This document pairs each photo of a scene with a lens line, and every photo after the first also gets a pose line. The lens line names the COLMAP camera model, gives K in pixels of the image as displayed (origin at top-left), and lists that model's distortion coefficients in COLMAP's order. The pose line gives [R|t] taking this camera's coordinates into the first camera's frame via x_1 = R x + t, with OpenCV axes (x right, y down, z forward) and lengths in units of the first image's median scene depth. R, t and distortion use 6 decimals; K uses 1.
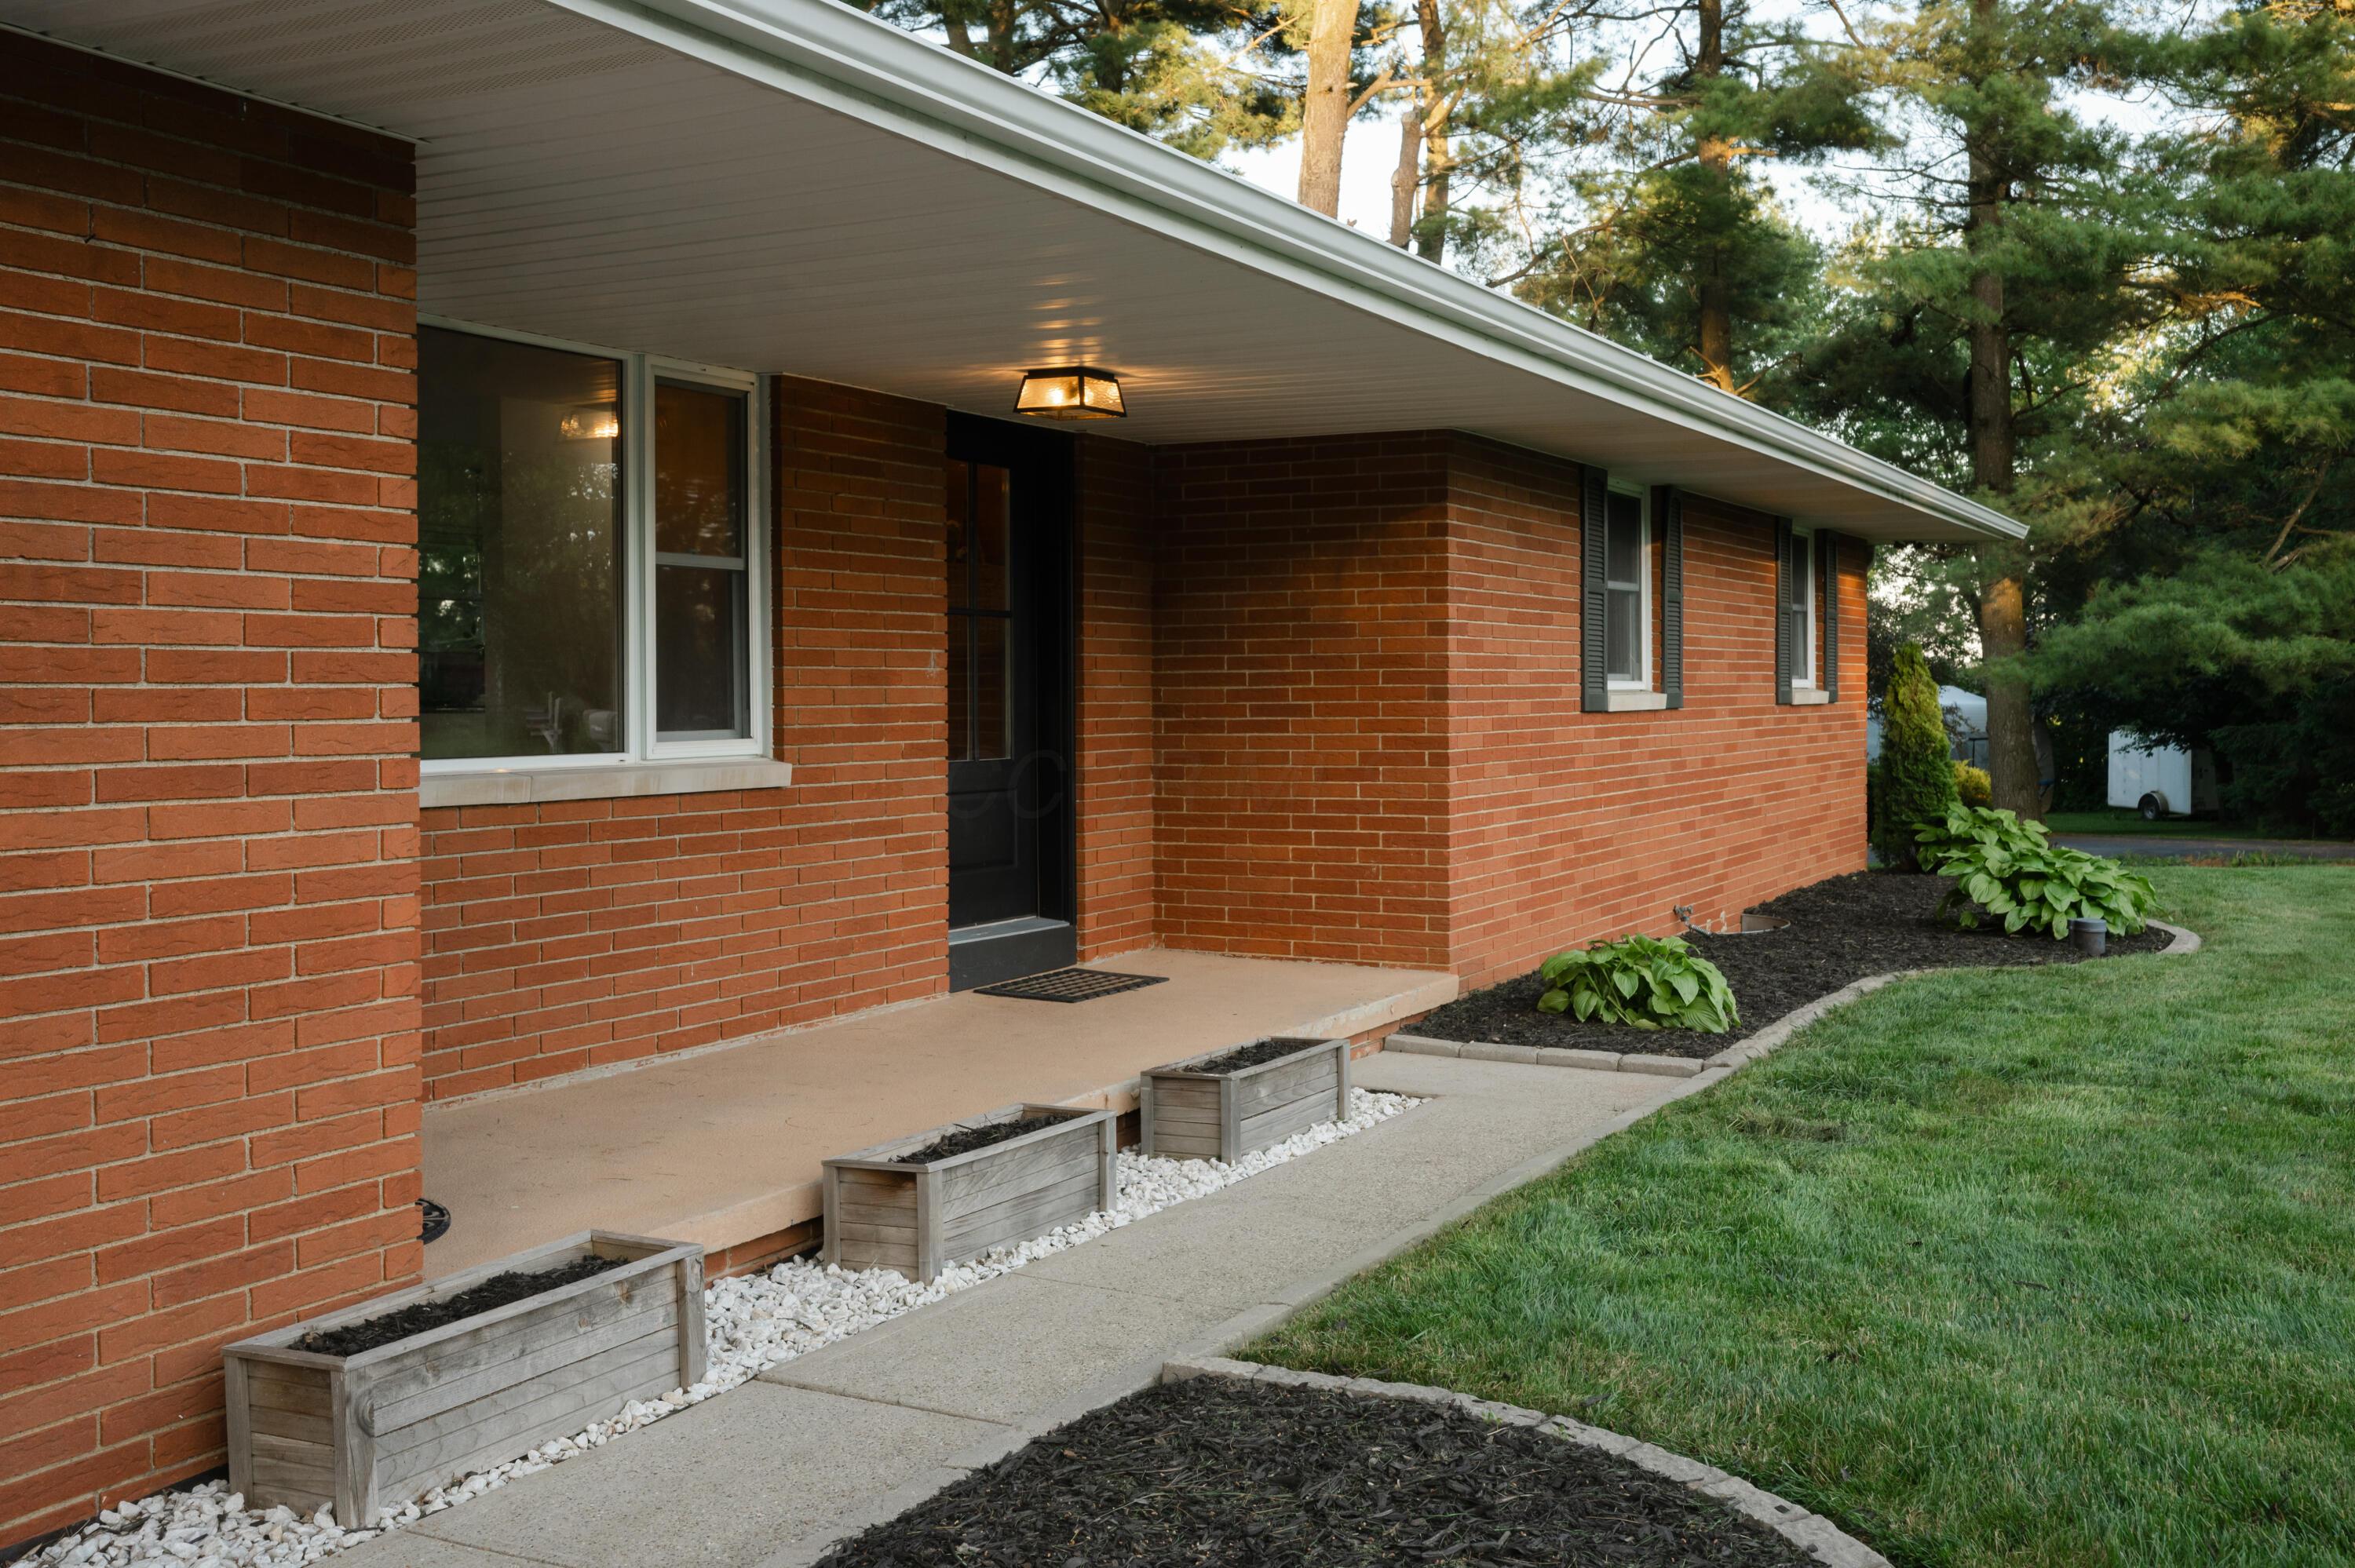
lens RADIAL K [[2273.3, 0, 1184.4], [0, 2273.3, 629.6], [0, 0, 1]] dist [0.005227, -0.005506]
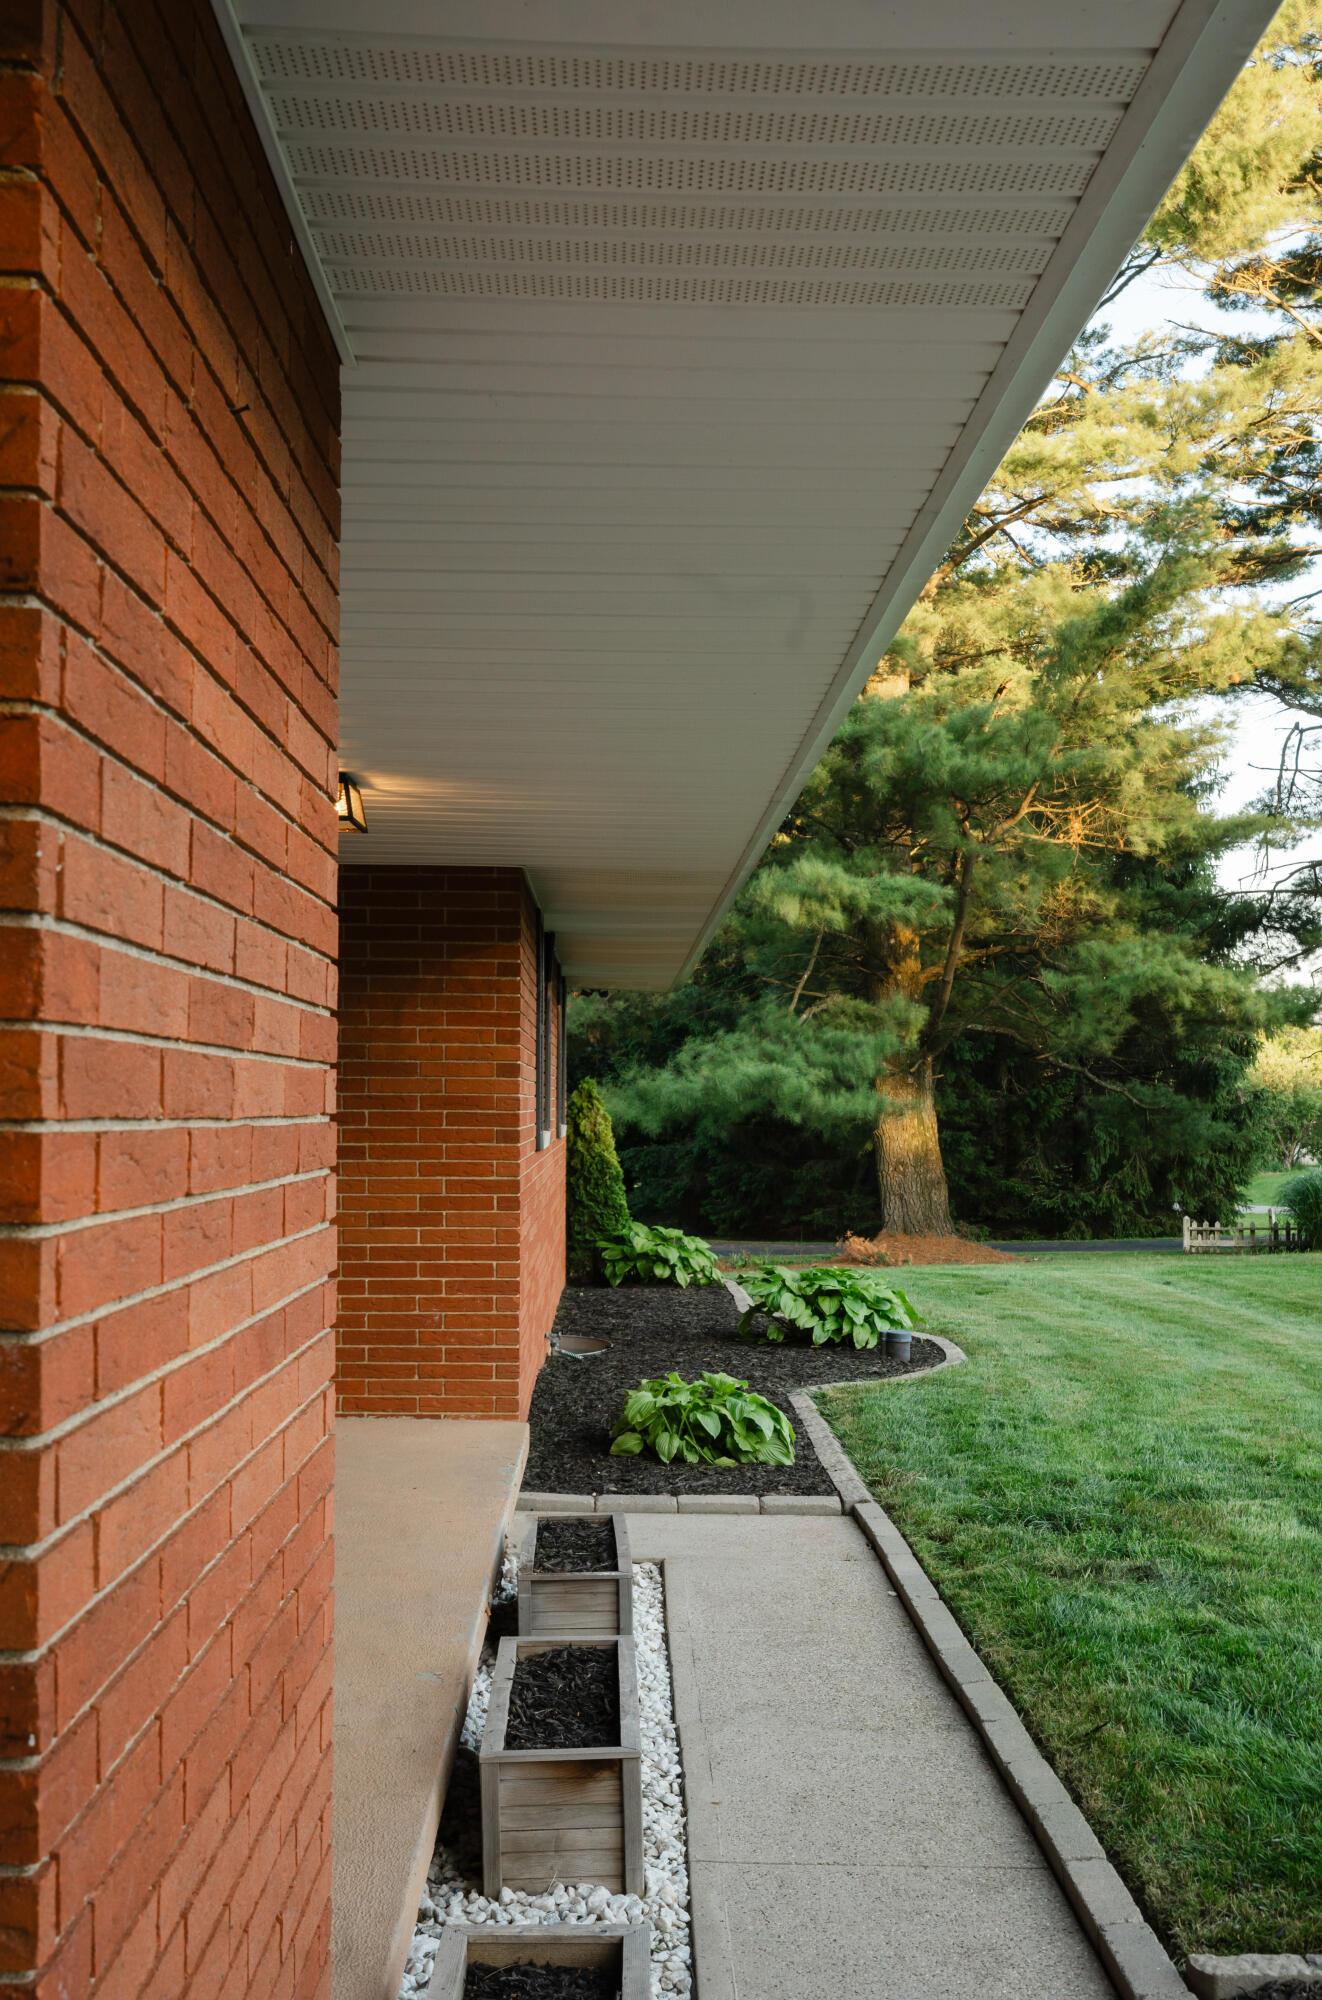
lens RADIAL K [[2024.5, 0, 660.5], [0, 2024.5, 1046.9], [0, 0, 1]] dist [0.010748, 0.016908]
pose [[0.869866, 0.027981, 0.492494, -0.261073], [-0.026899, 0.999595, -0.009282, -0.004210], [-0.492555, -0.005174, 0.870266, 0.205067]]
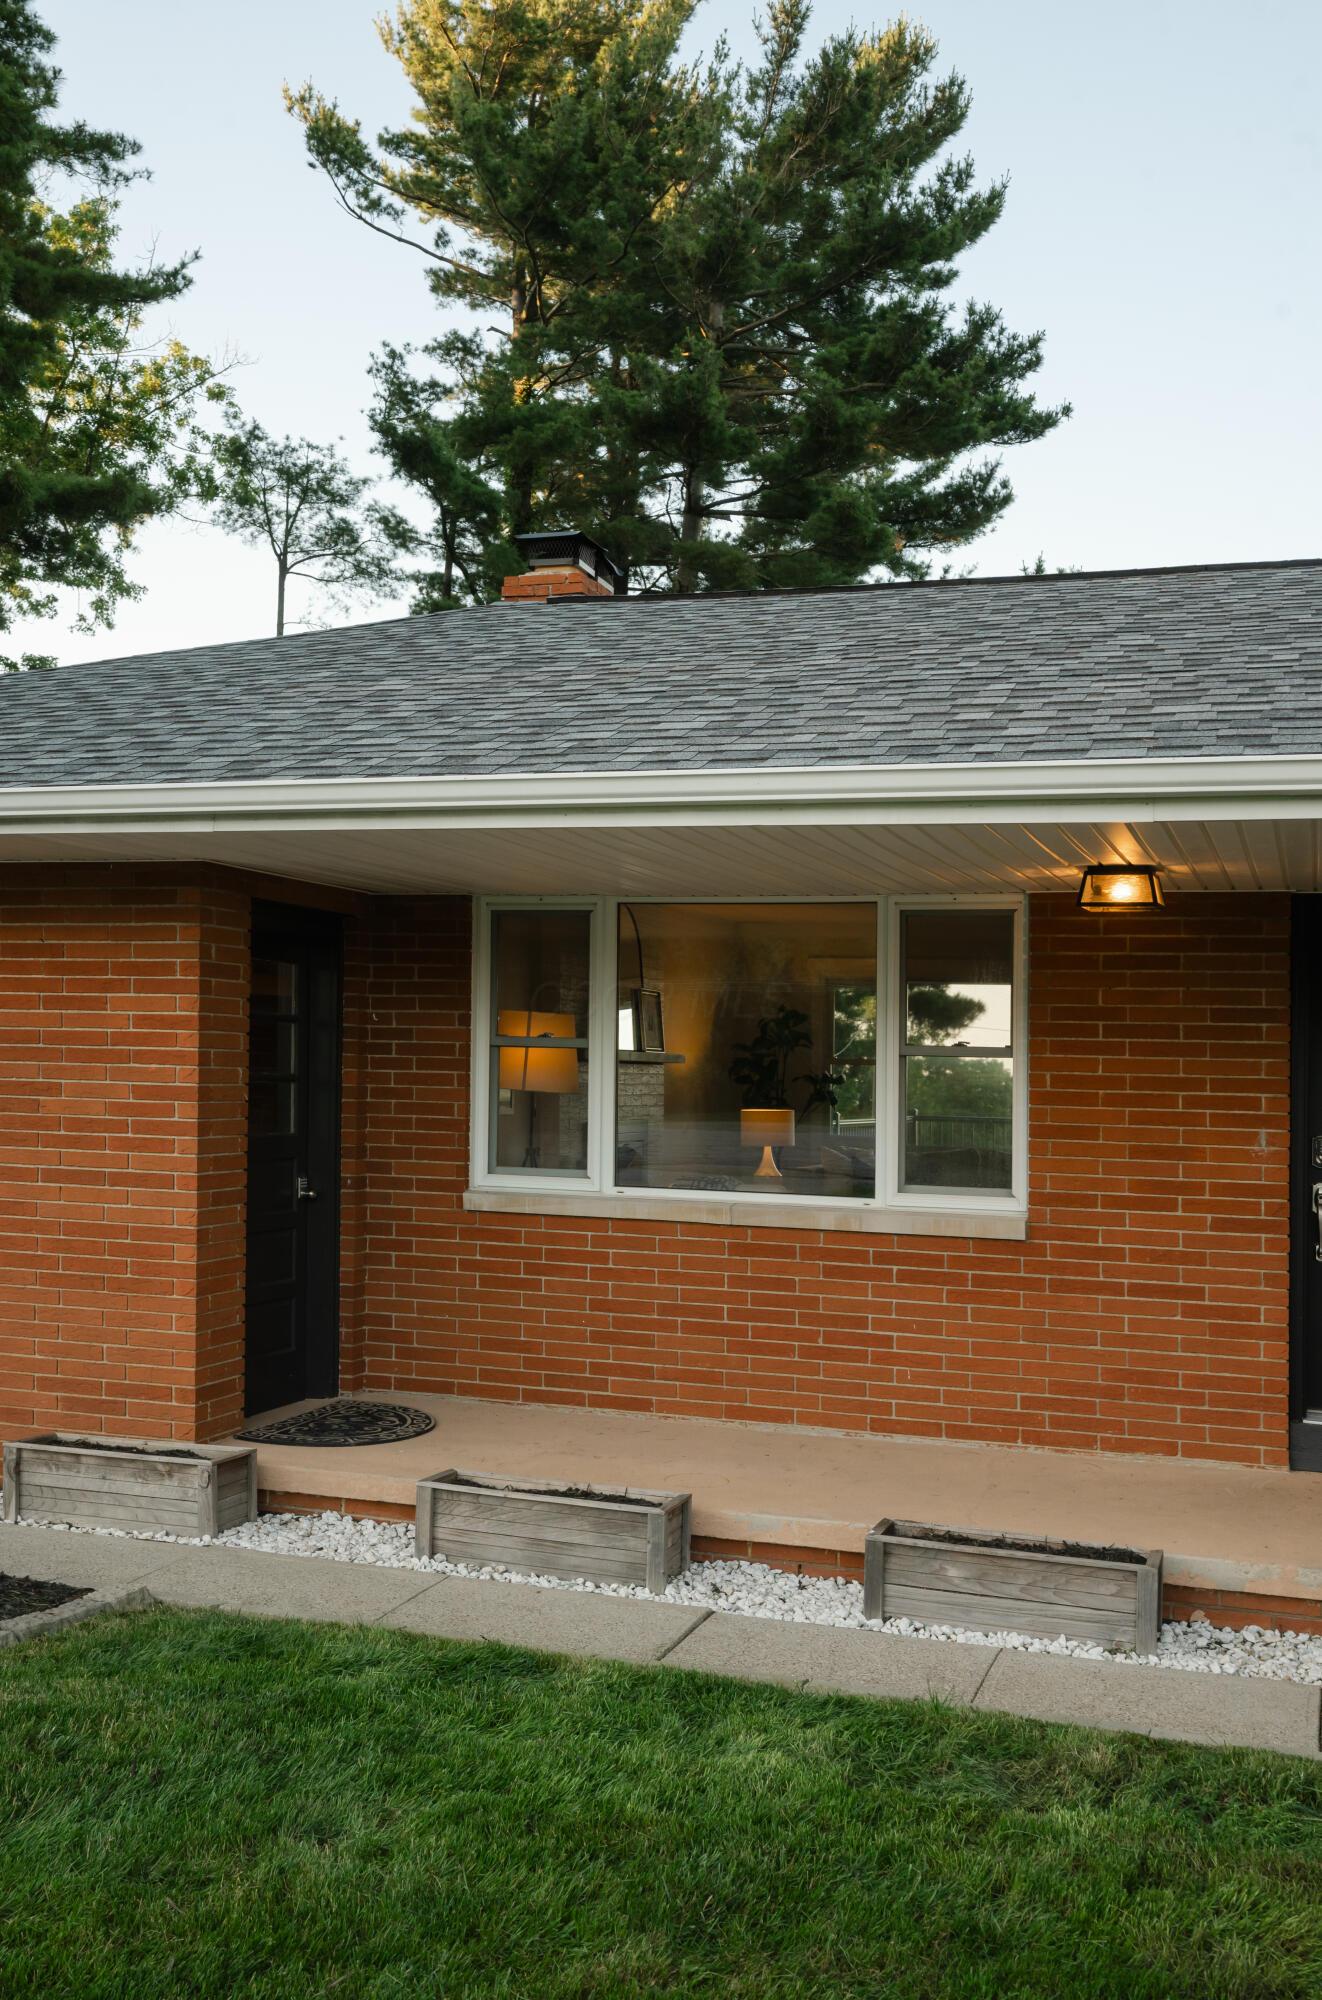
lens RADIAL K [[1878.1, 0, 634.1], [0, 1878.1, 1063.0], [0, 0, 1]] dist [-0.009219, -0.004743]
pose [[0.168128, 0.002367, -0.985762, 0.614994], [-0.001377, 0.999997, 0.002167, -0.020488], [0.985764, 0.000993, 0.168130, 0.520022]]
